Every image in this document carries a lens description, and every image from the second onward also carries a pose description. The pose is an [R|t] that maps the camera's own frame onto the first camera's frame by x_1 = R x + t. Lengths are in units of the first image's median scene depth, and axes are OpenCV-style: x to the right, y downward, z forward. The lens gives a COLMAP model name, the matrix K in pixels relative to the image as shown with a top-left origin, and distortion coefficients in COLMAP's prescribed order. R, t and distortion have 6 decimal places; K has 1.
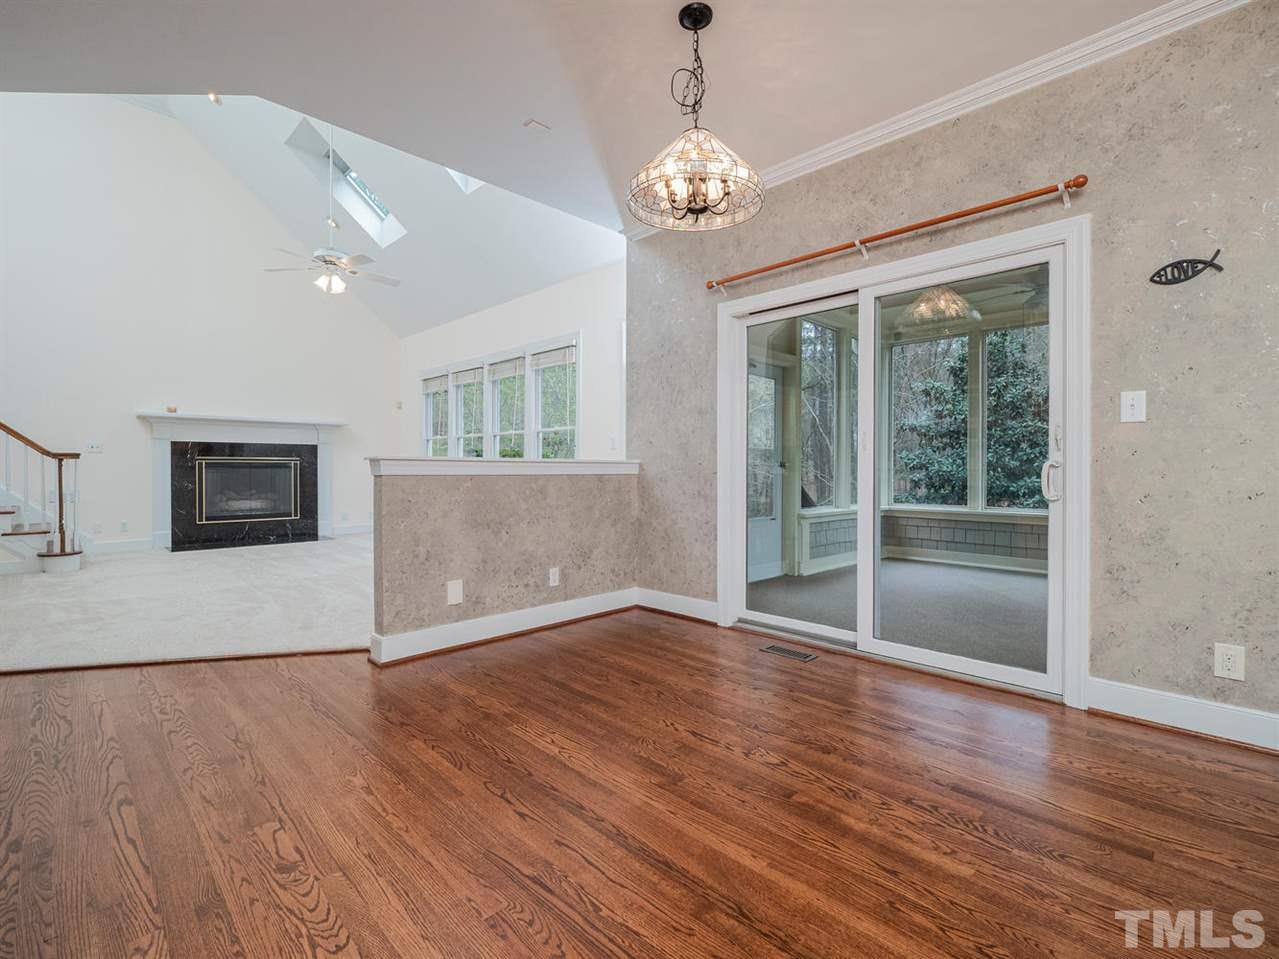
lens RADIAL K [[590.4, 0, 641.2], [0, 590.4, 477.3], [0, 0, 1]] dist [-0.003478, 0.000161]
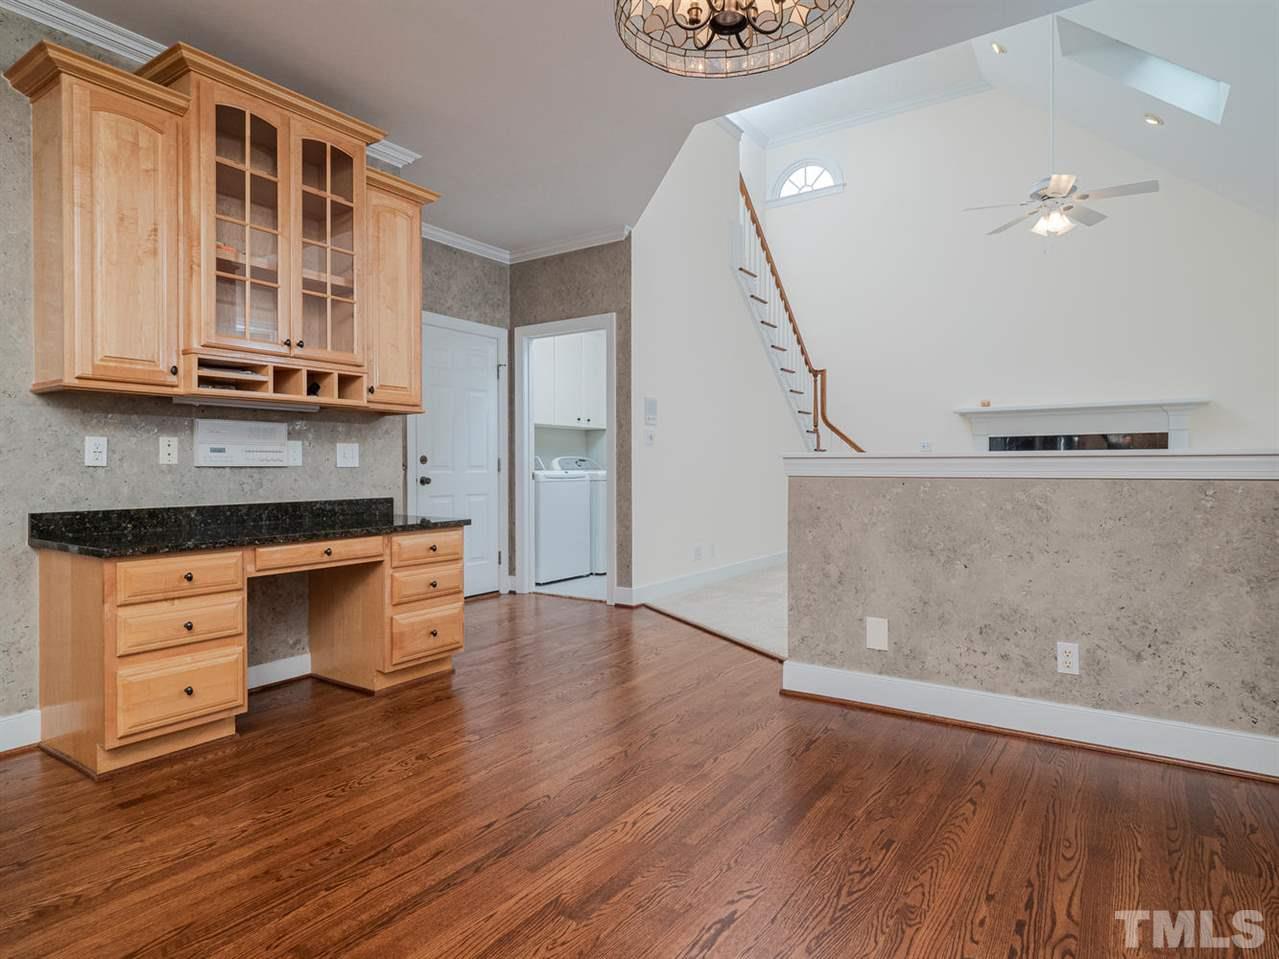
lens RADIAL K [[734.3, 0, 640.3], [0, 734.3, 472.3], [0, 0, 1]] dist [0.000212, -0.000506]
pose [[0.188825, 0.006294, -0.981991, 0.324127], [-0.010450, 0.999936, 0.004400, -0.006384], [0.981955, 0.009431, 0.188879, 0.317017]]
